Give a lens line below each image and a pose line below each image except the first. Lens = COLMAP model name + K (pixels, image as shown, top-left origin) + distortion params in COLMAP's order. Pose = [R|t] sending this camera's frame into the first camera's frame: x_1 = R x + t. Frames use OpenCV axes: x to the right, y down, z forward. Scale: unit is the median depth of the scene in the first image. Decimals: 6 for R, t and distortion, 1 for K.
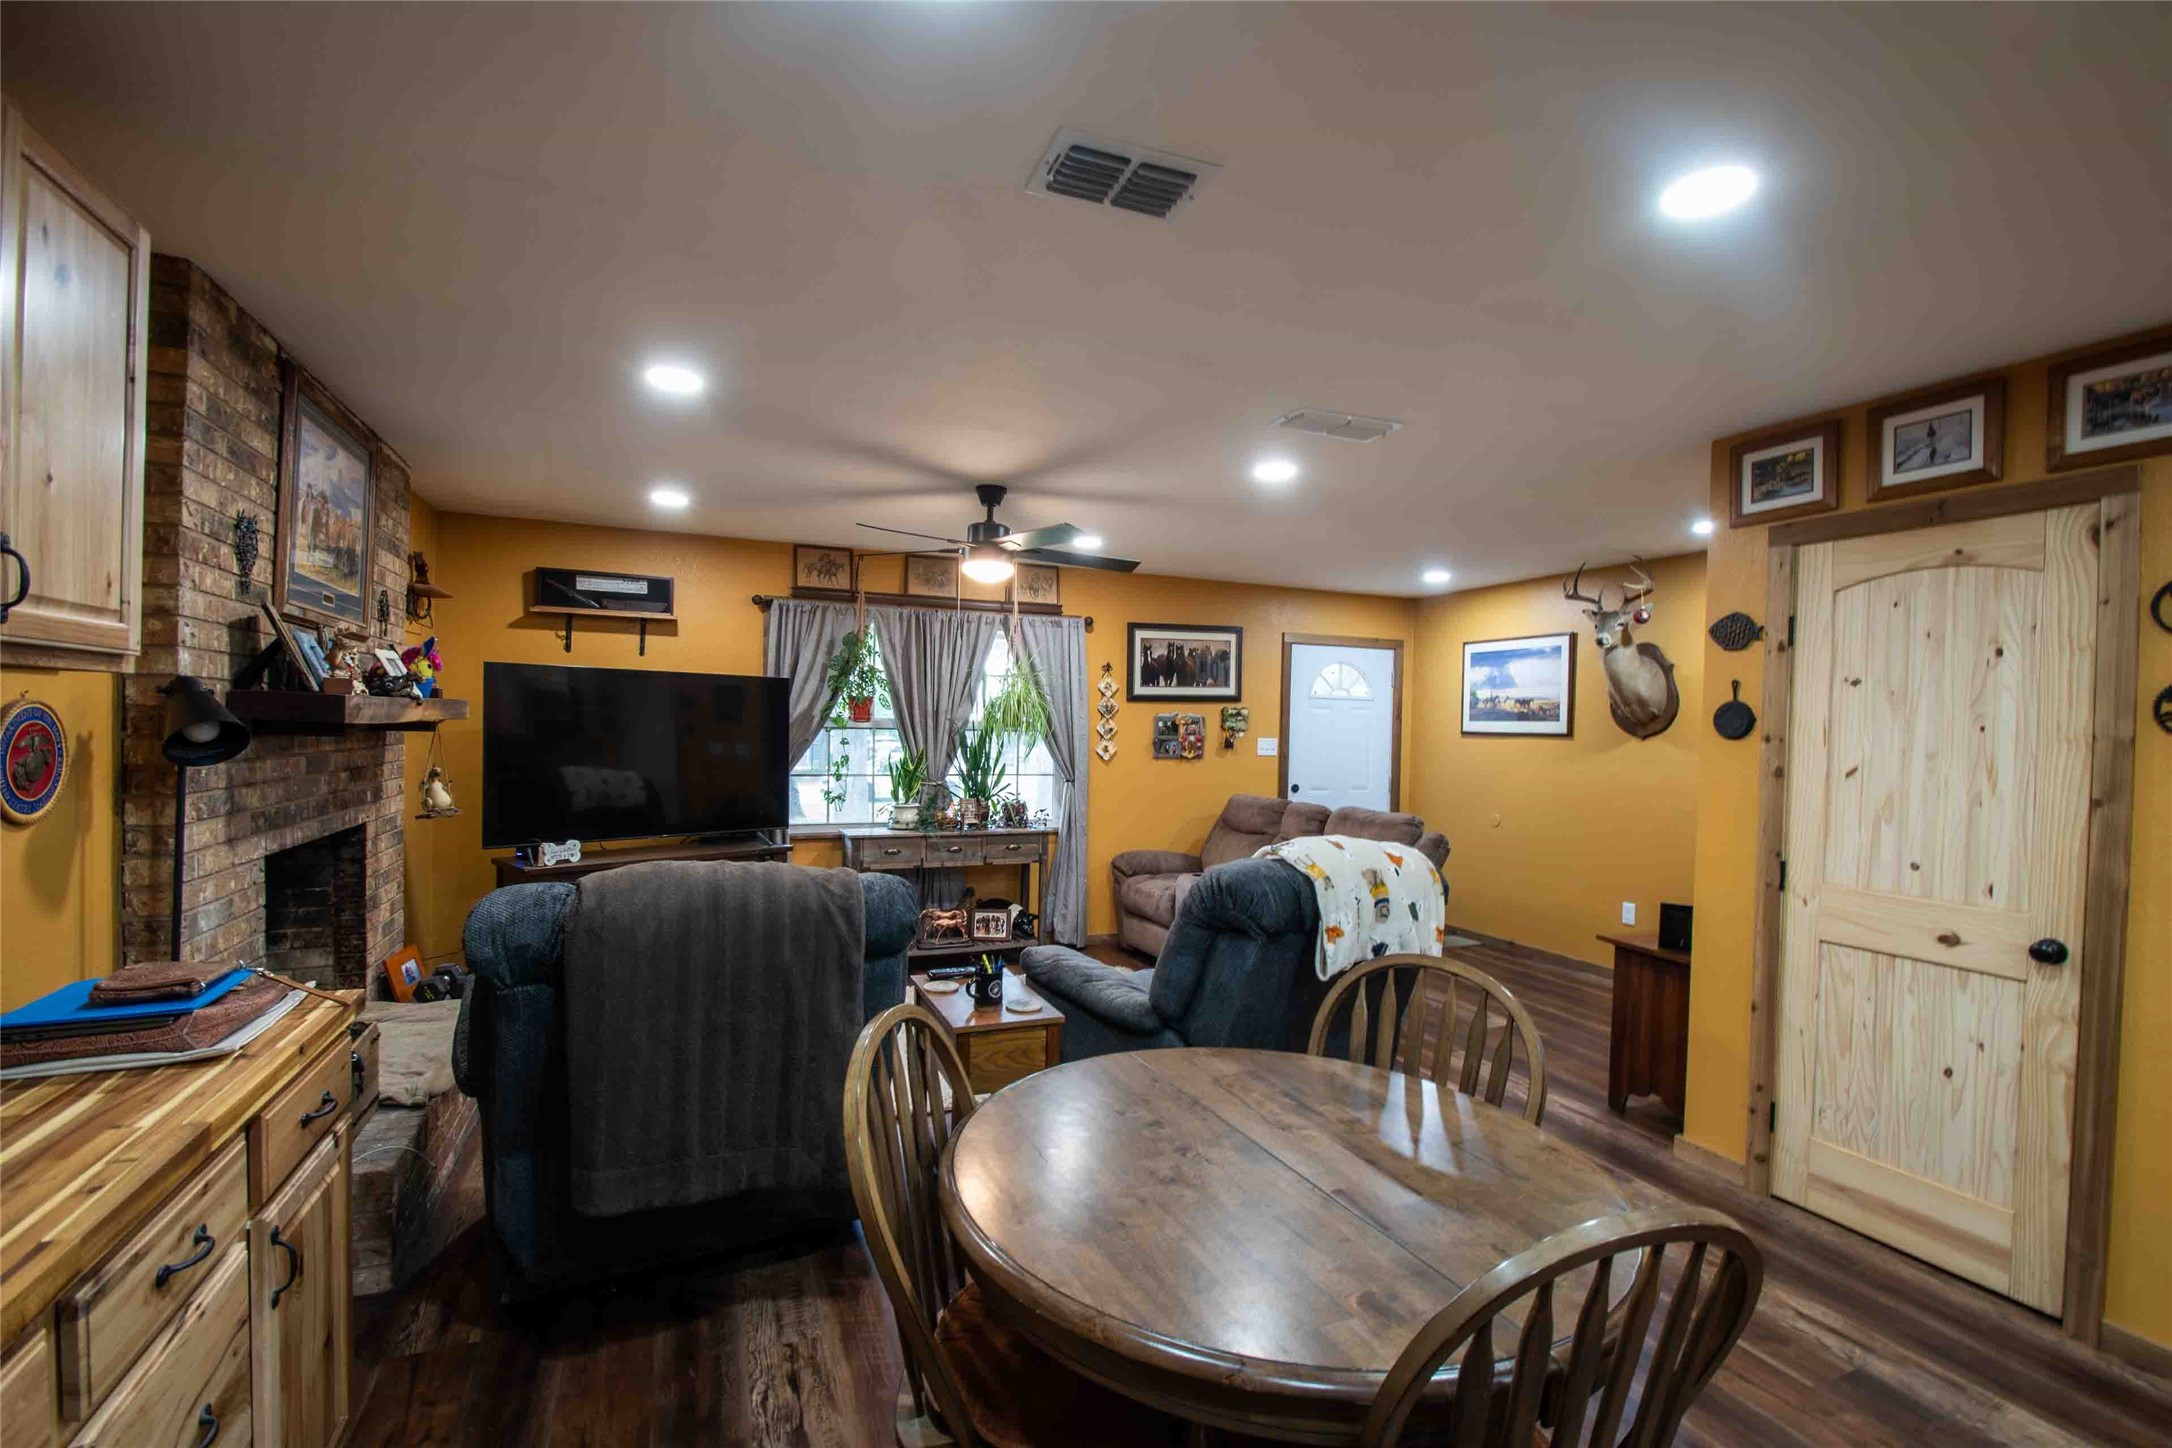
lens RADIAL K [[949.4, 0, 1079.6], [0, 949.4, 741.6], [0, 0, 1]] dist [0.007358, -0.013450]
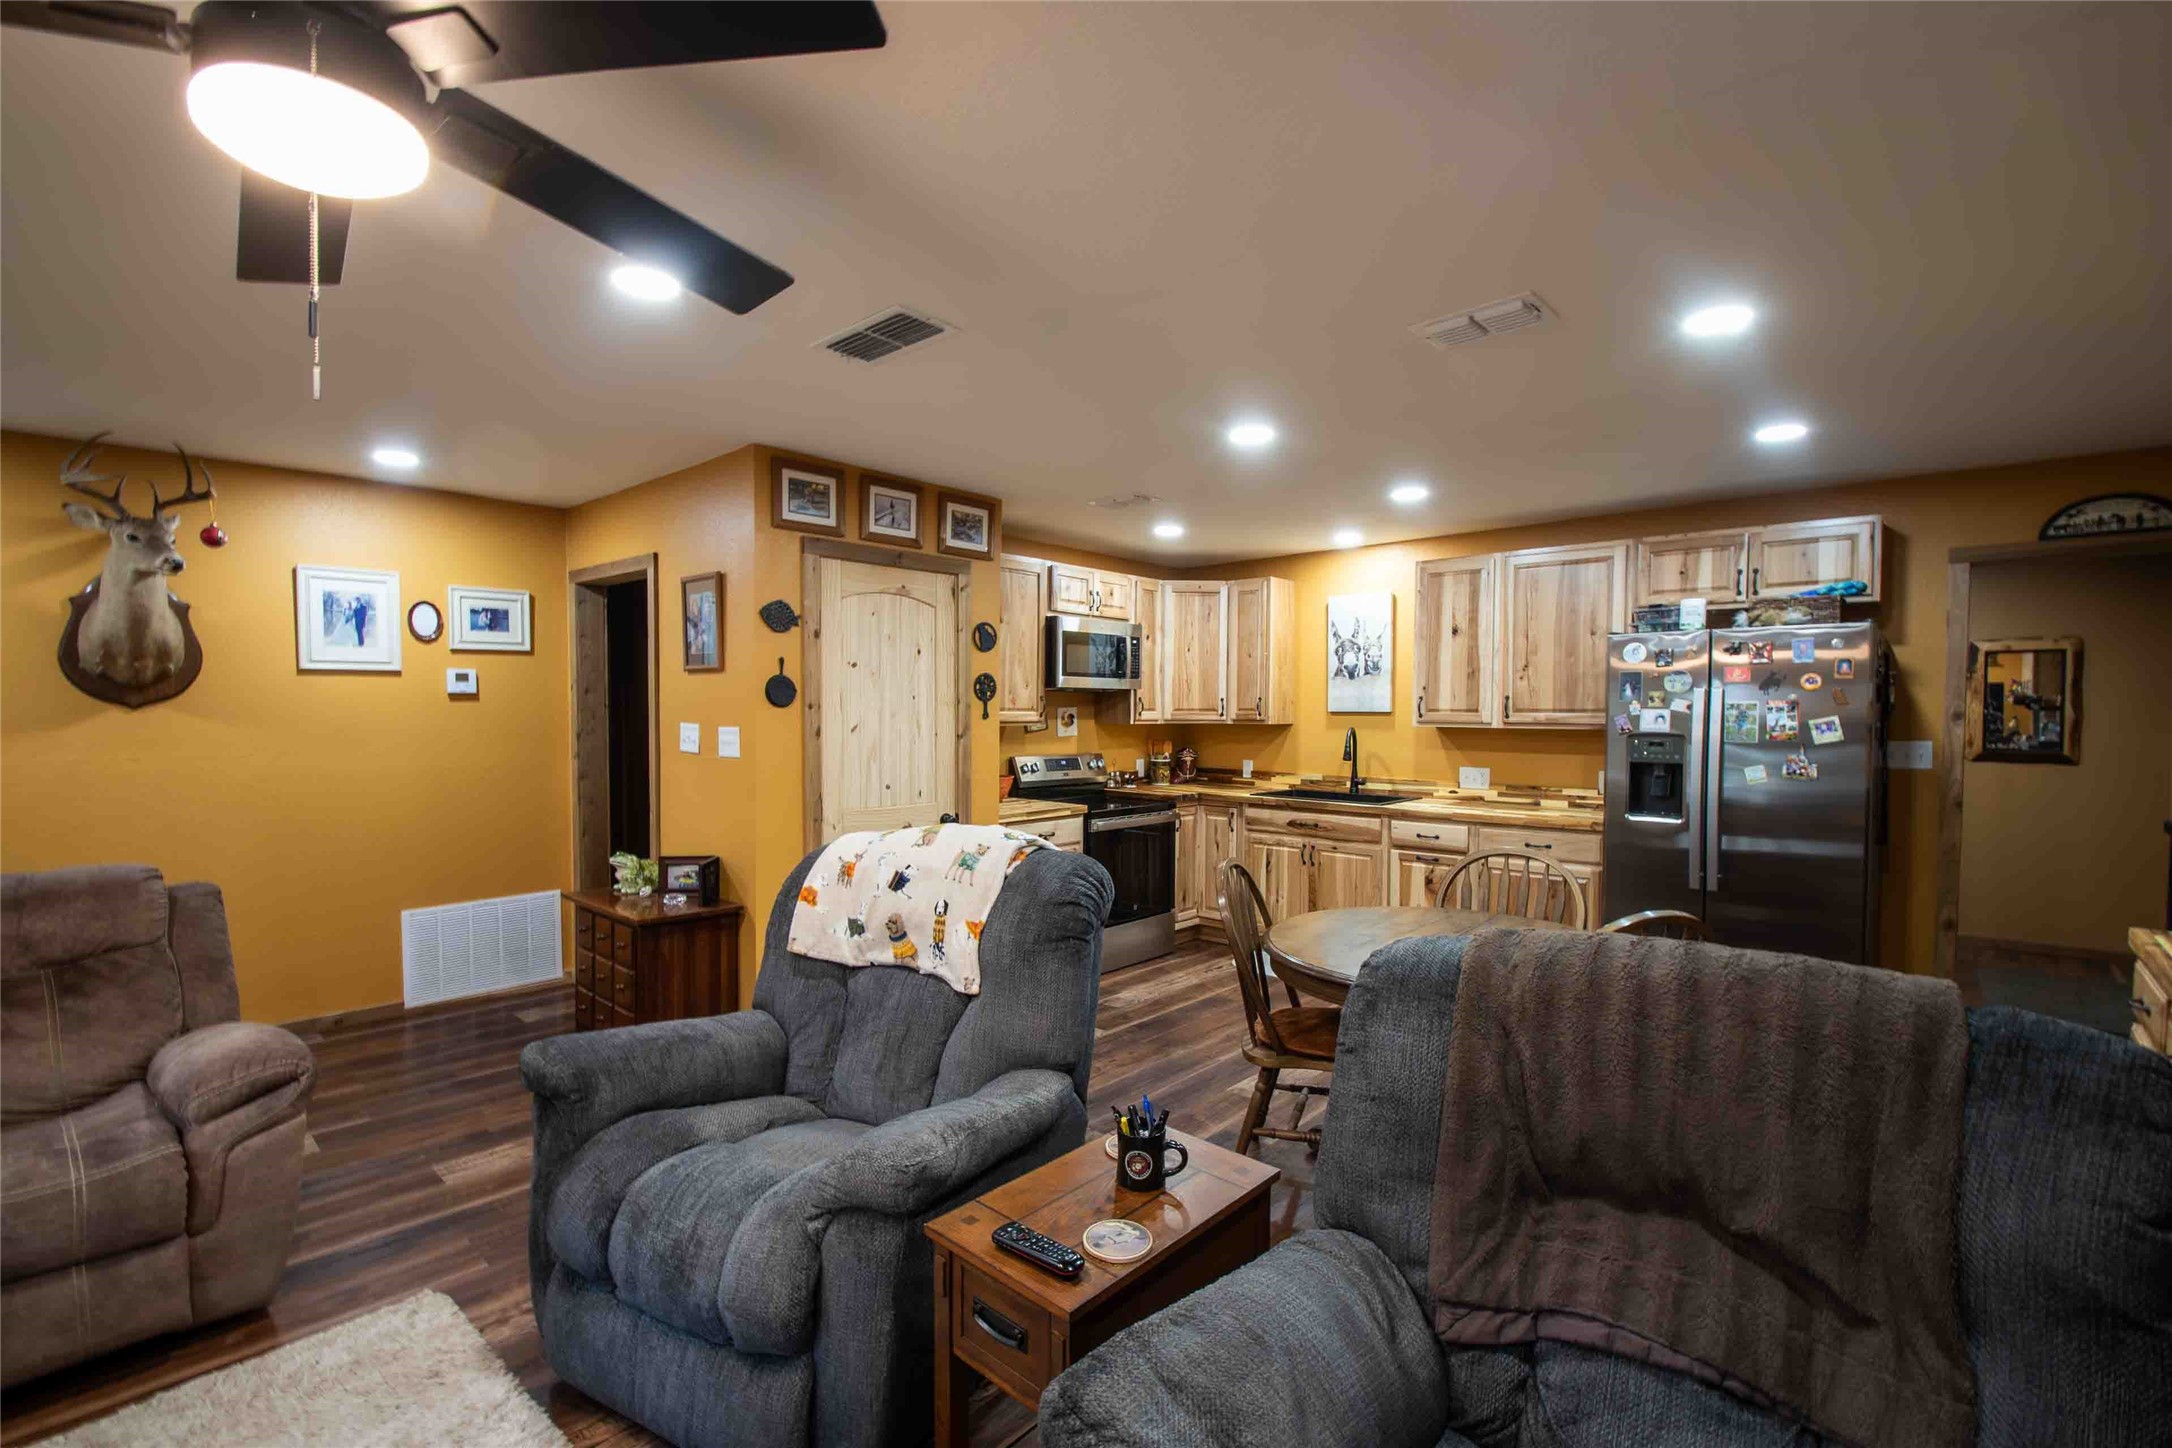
lens RADIAL K [[949.4, 0, 1079.6], [0, 949.4, 741.6], [0, 0, 1]] dist [0.007358, -0.013450]
pose [[-0.423512, -0.057035, 0.904093, -0.325170], [0.003879, 0.997893, 0.064769, -0.020718], [-0.905882, 0.030937, -0.422398, 0.690061]]
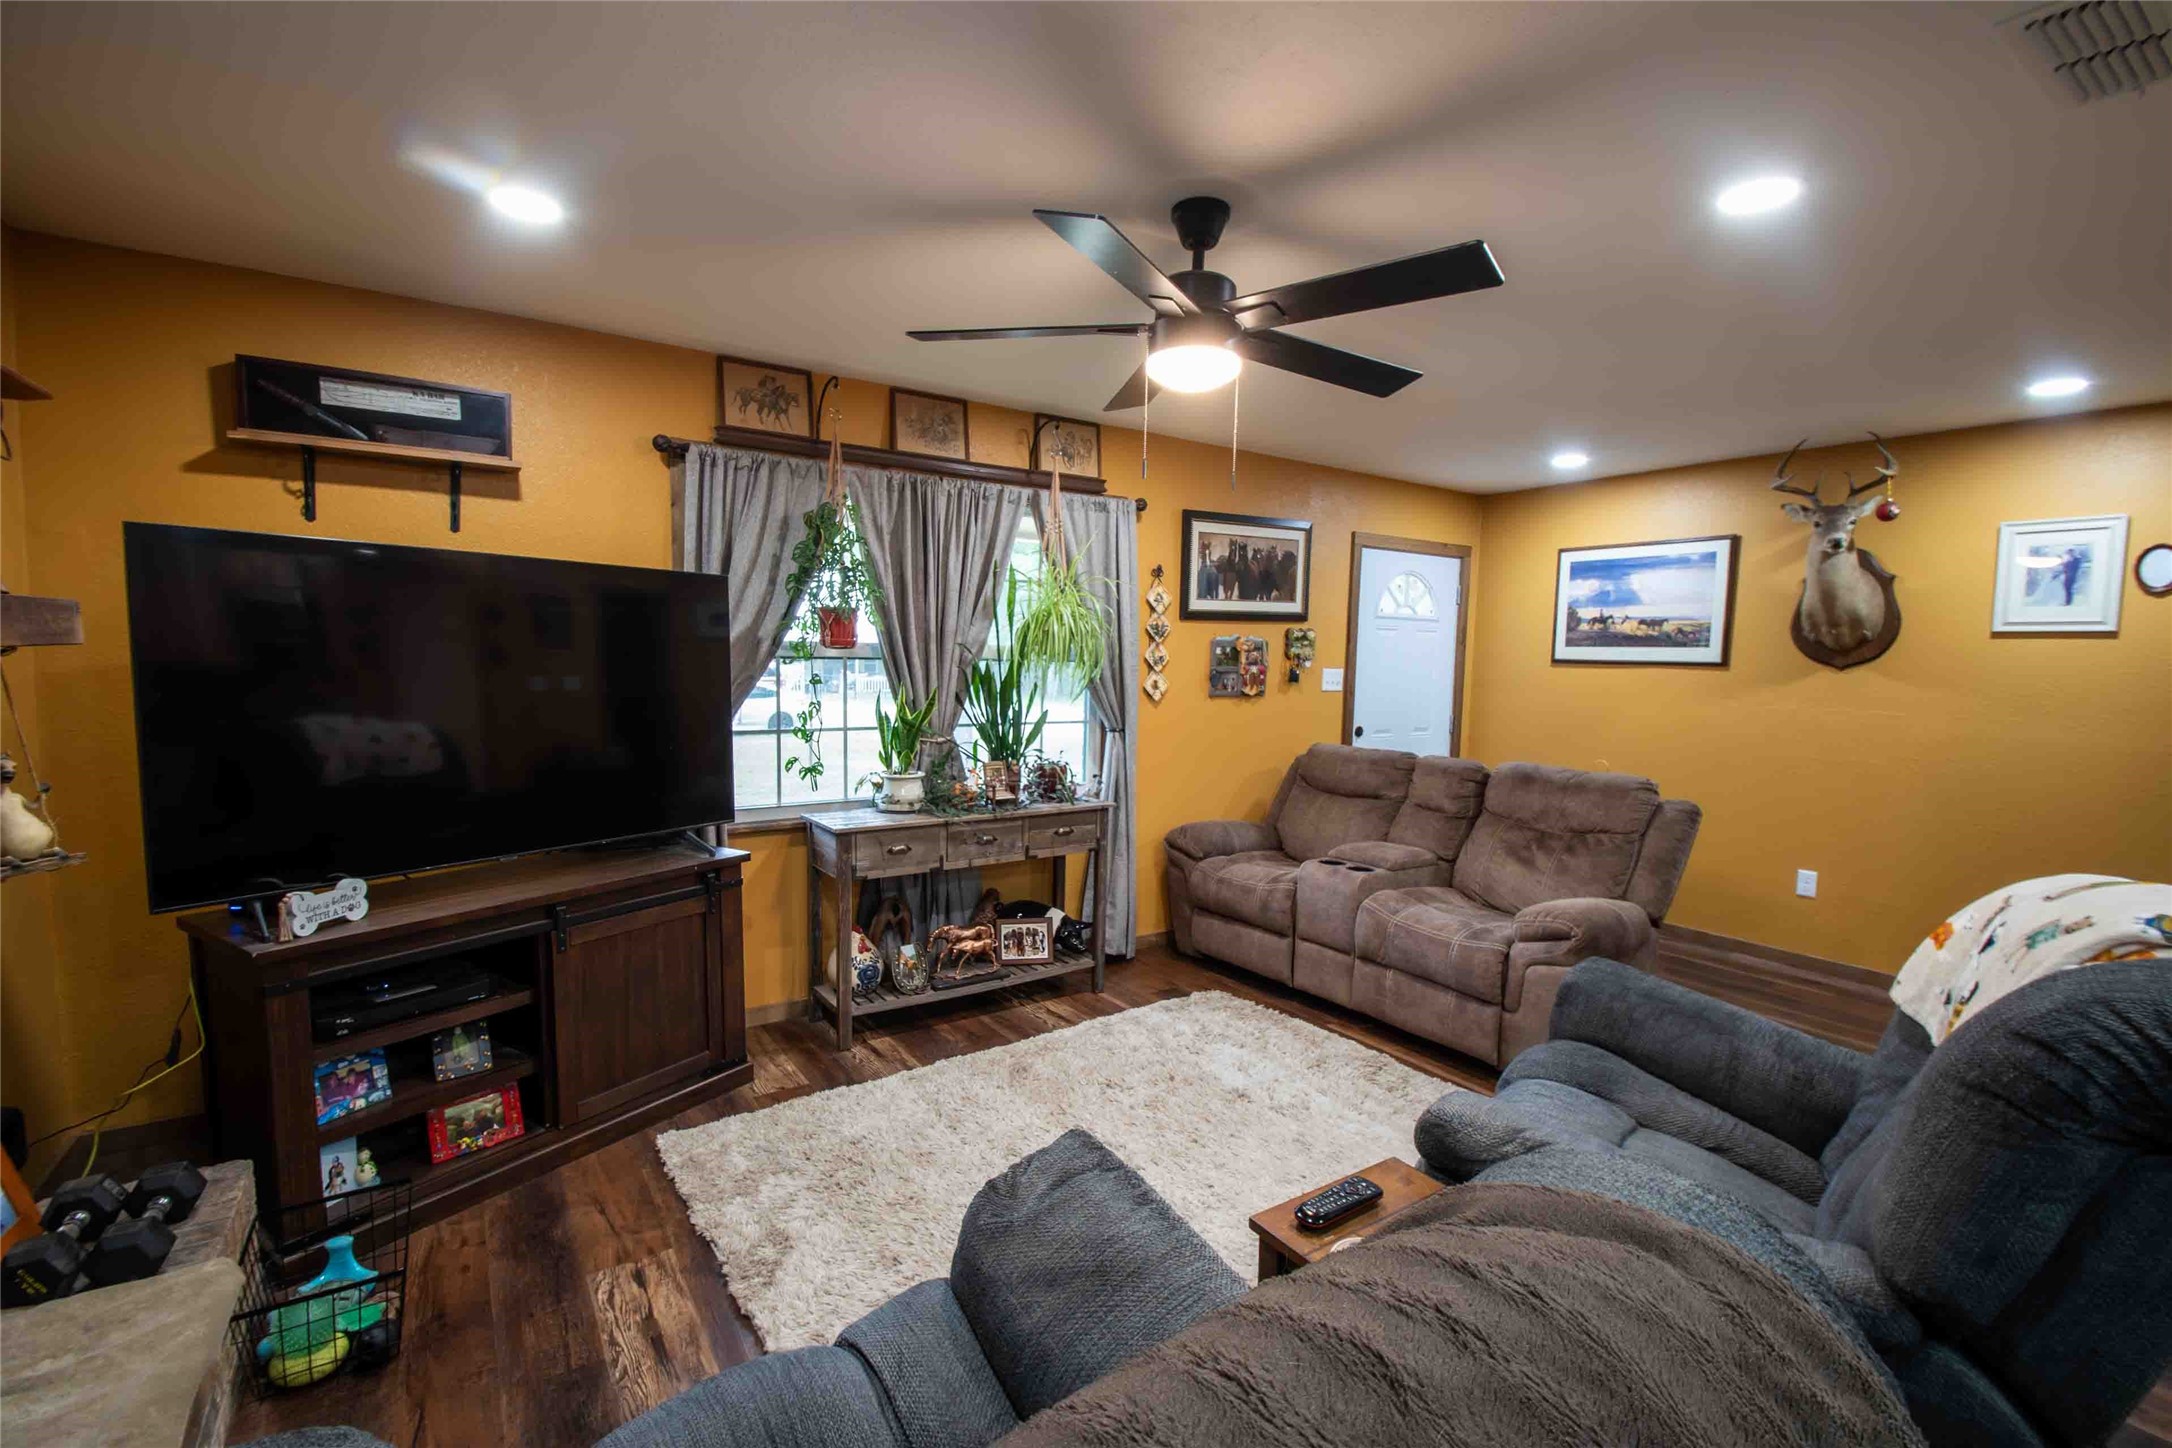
lens RADIAL K [[951.8, 0, 1086.8], [0, 951.8, 738.3], [0, 0, 1]] dist [0.009382, -0.013489]
pose [[0.979793, -0.018936, 0.199116, -0.199950], [0.003731, 0.997066, 0.076462, -0.008862], [-0.199979, -0.074174, 0.976988, 0.345777]]
